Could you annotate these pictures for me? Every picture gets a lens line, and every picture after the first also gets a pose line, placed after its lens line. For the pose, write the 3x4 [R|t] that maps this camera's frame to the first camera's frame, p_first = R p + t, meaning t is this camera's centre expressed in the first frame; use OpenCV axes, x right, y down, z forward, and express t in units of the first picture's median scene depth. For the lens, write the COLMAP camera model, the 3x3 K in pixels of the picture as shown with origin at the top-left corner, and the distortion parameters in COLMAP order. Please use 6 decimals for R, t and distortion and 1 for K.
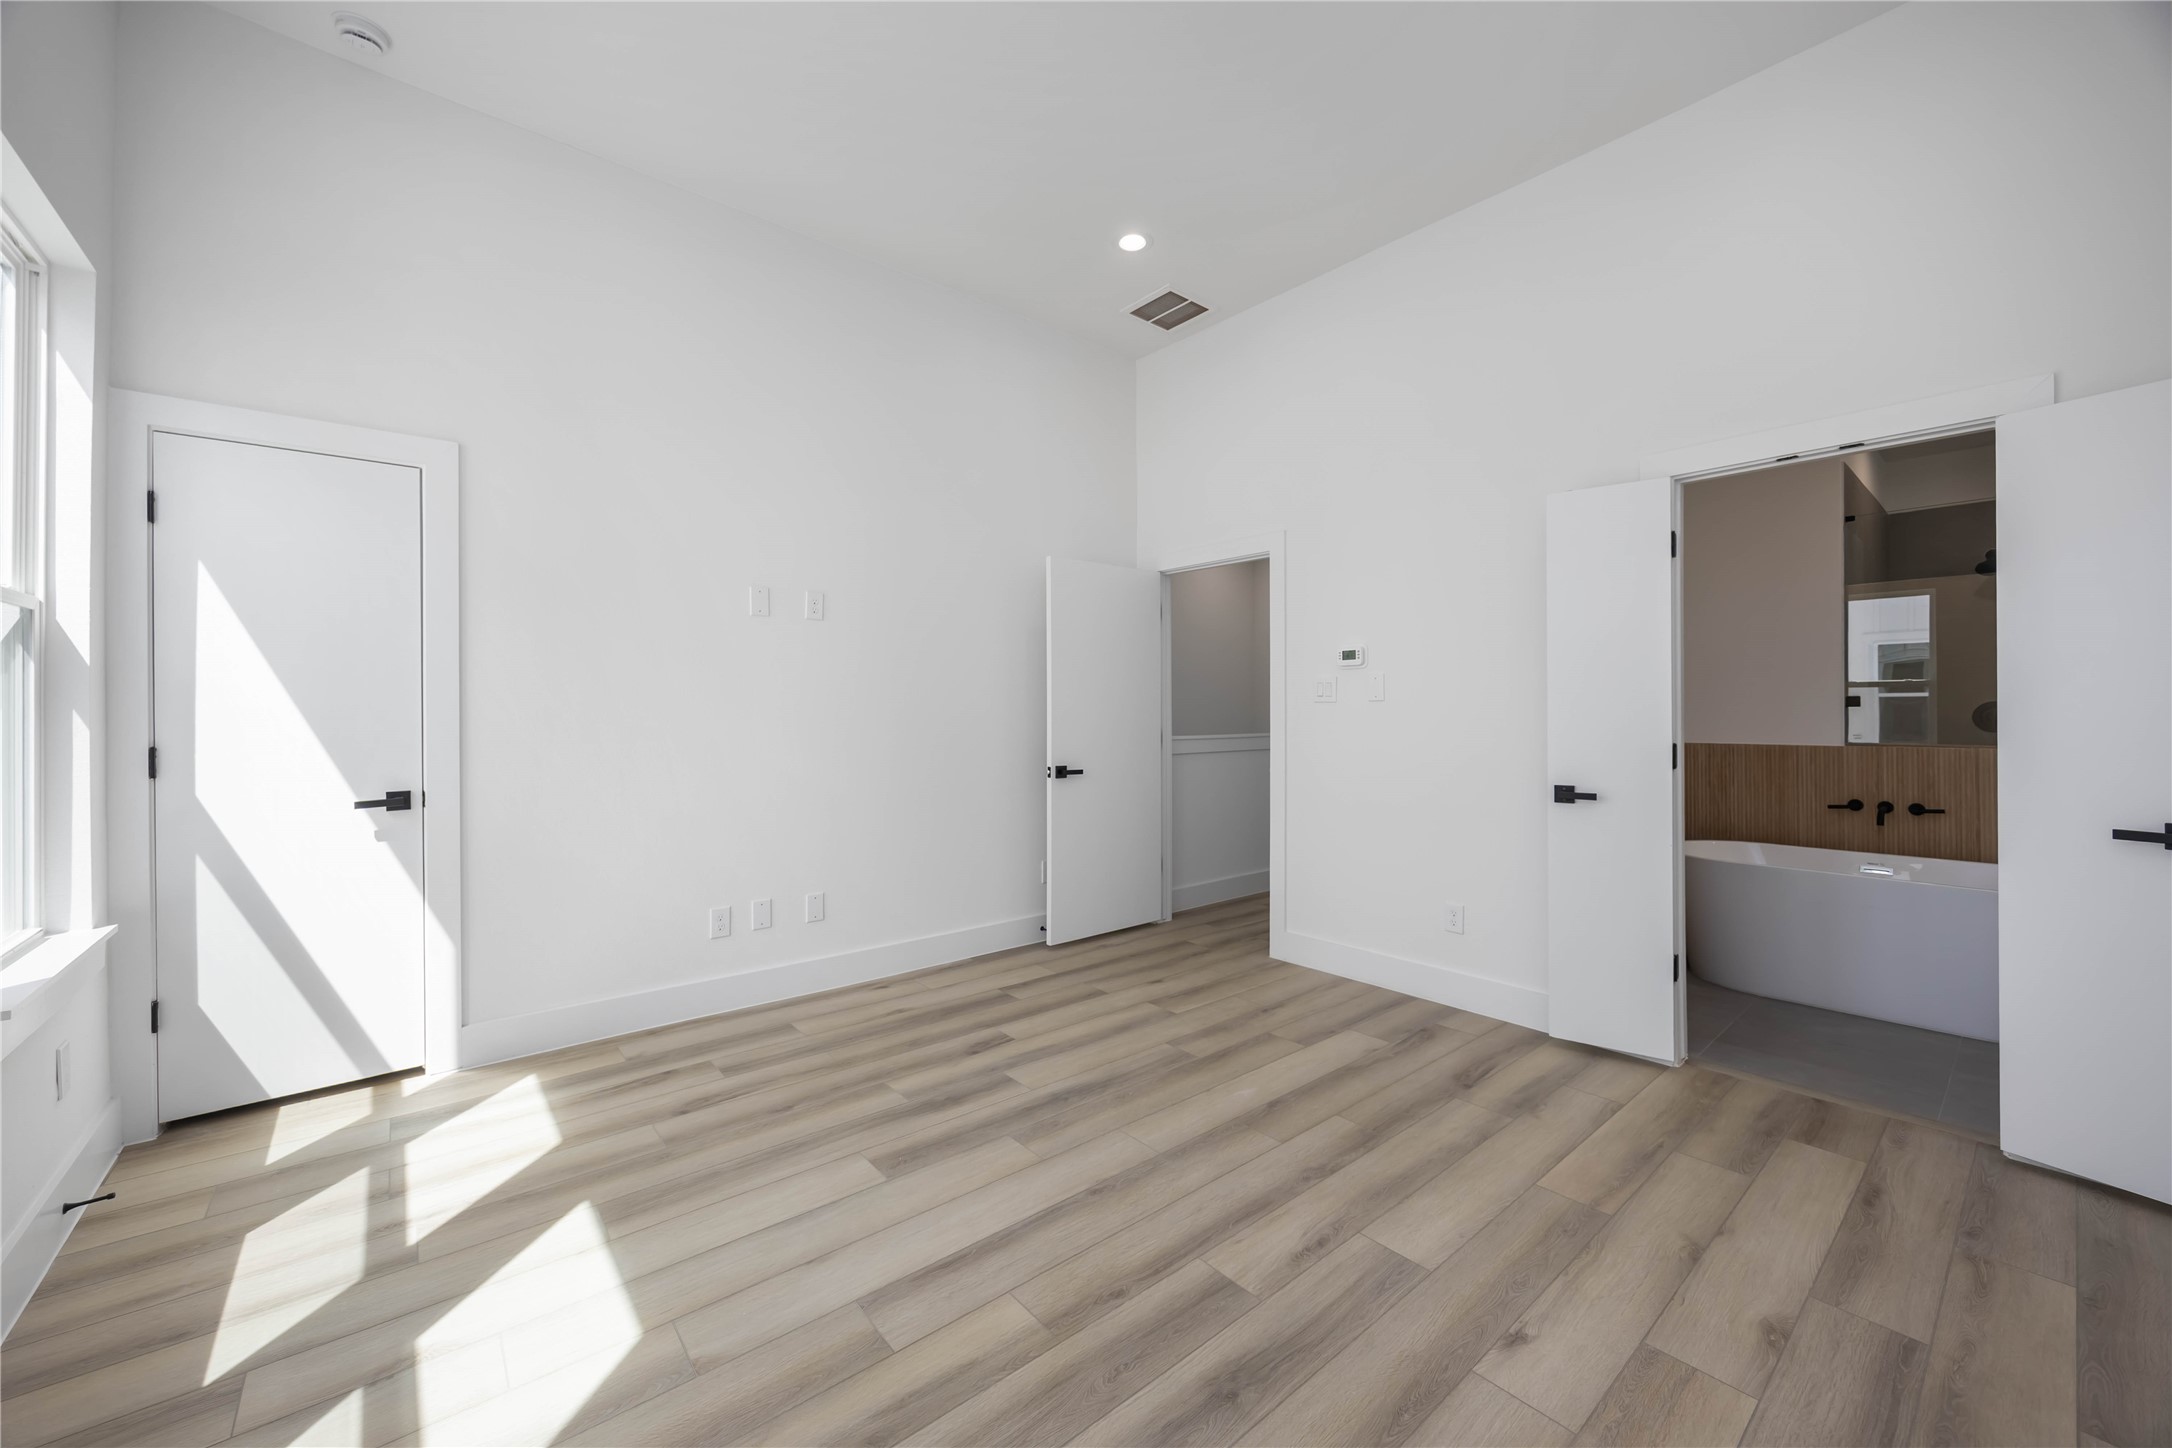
lens RADIAL K [[829.0, 0, 1089.0], [0, 829.0, 714.6], [0, 0, 1]] dist [-0.005780, -0.000370]
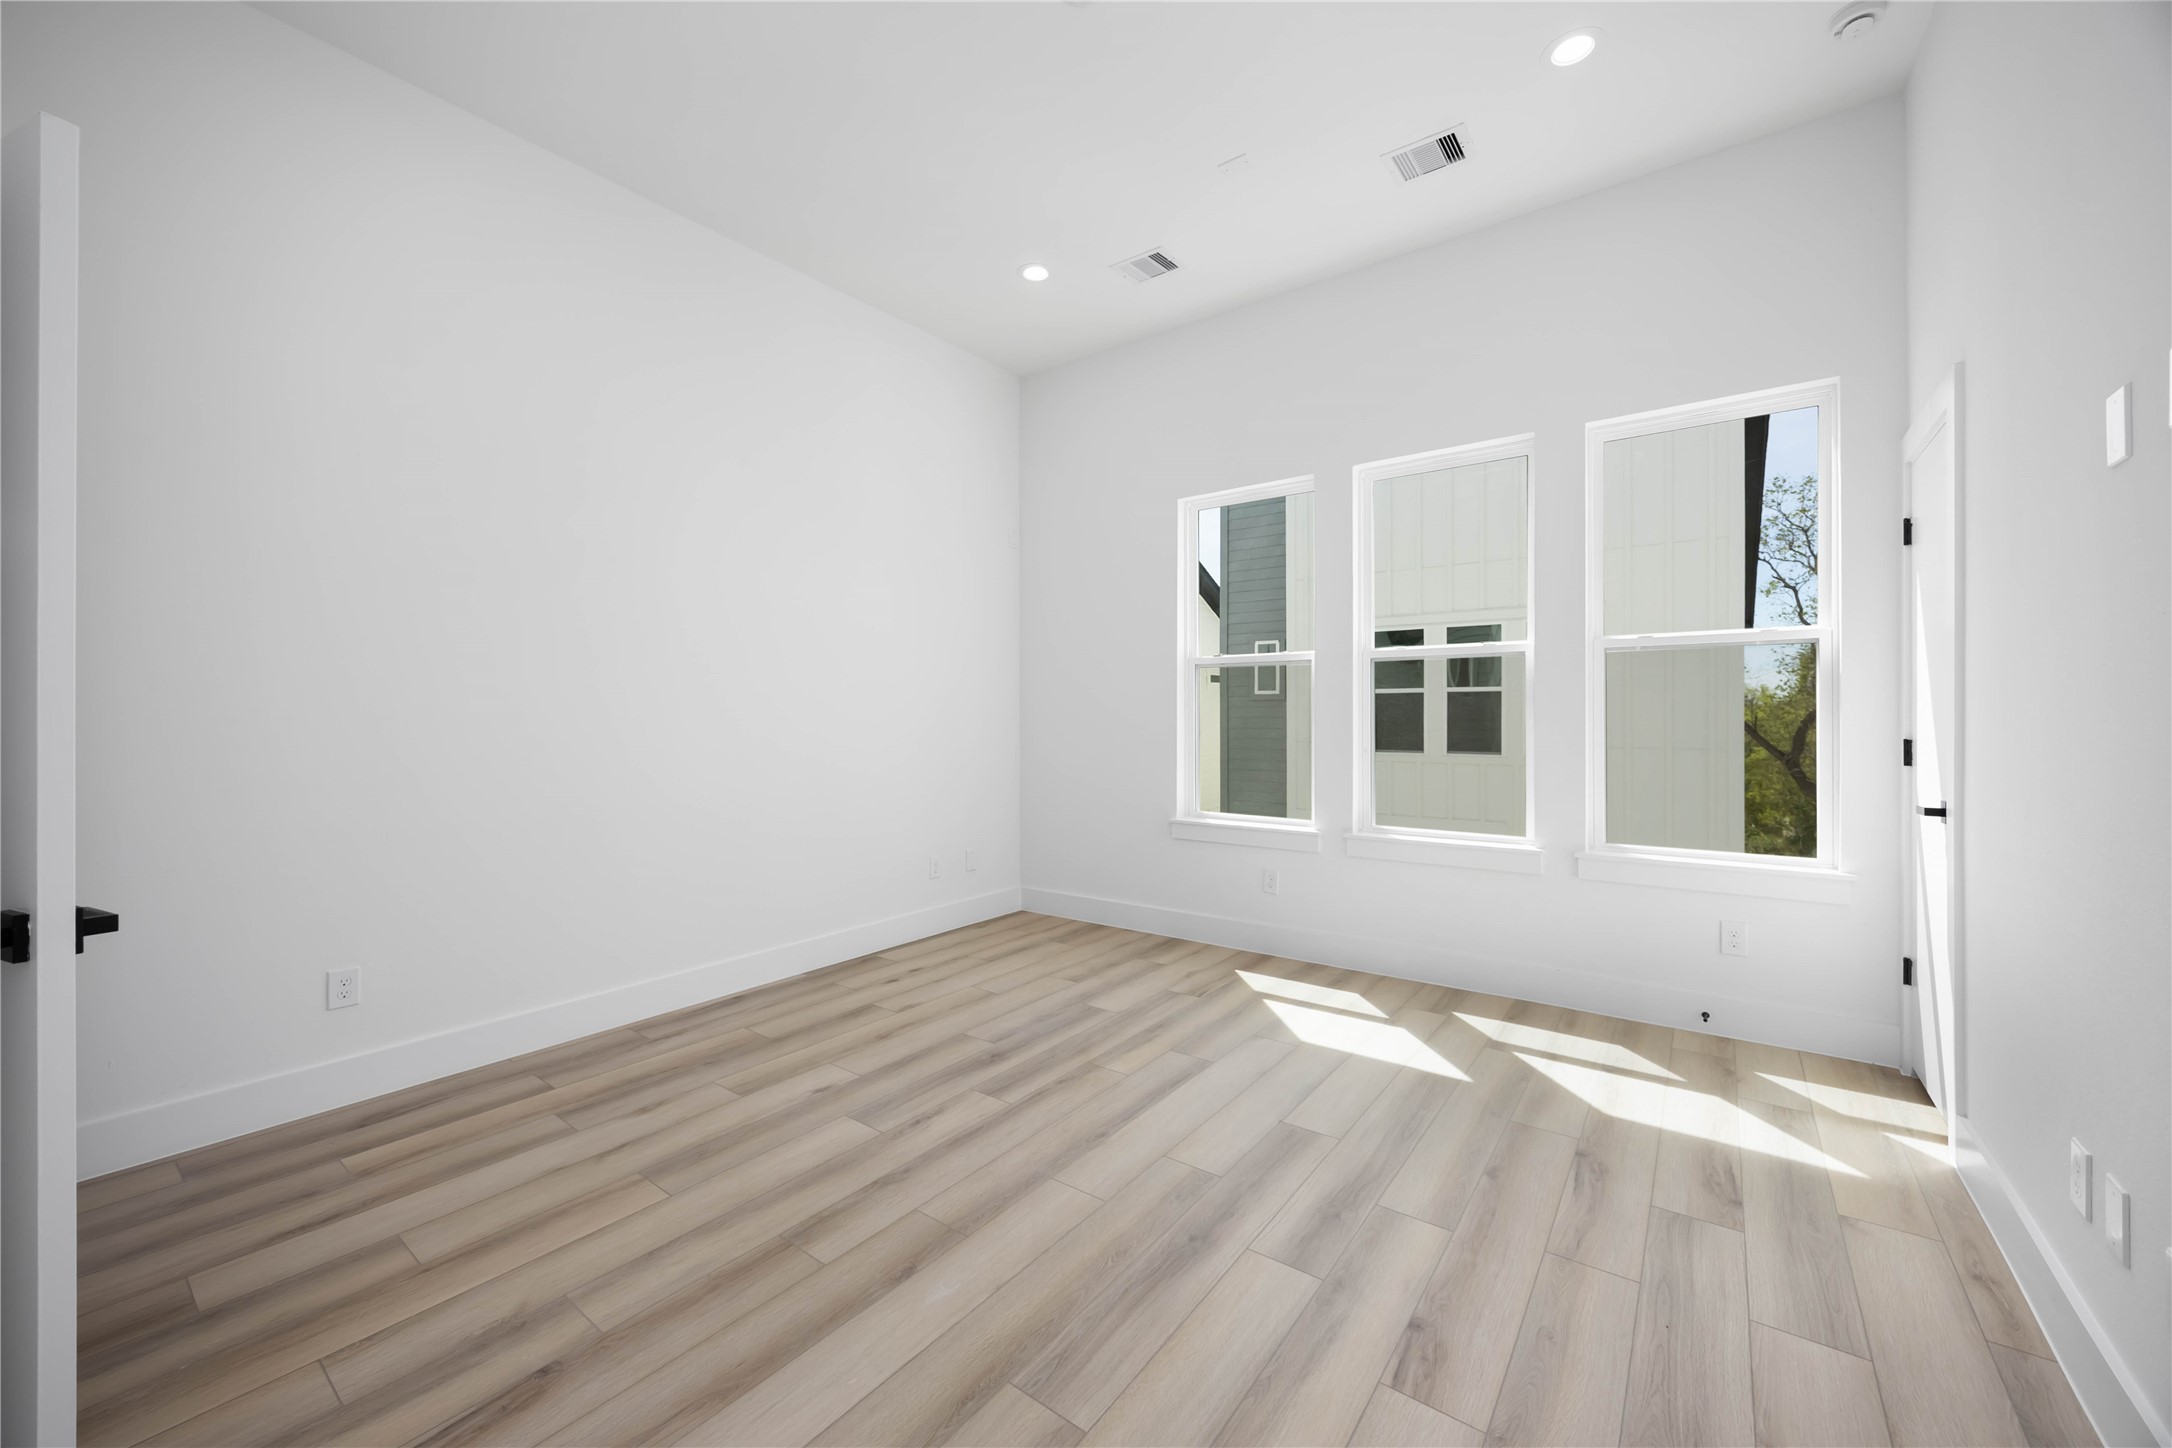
lens RADIAL K [[829.0, 0, 1079.5], [0, 829.0, 713.5], [0, 0, 1]] dist [-0.005780, -0.000370]
pose [[-0.976237, 0.005825, -0.216629, 0.271344], [0.004922, 0.999977, 0.004708, -0.006938], [0.216652, 0.003530, -0.976243, 2.033893]]
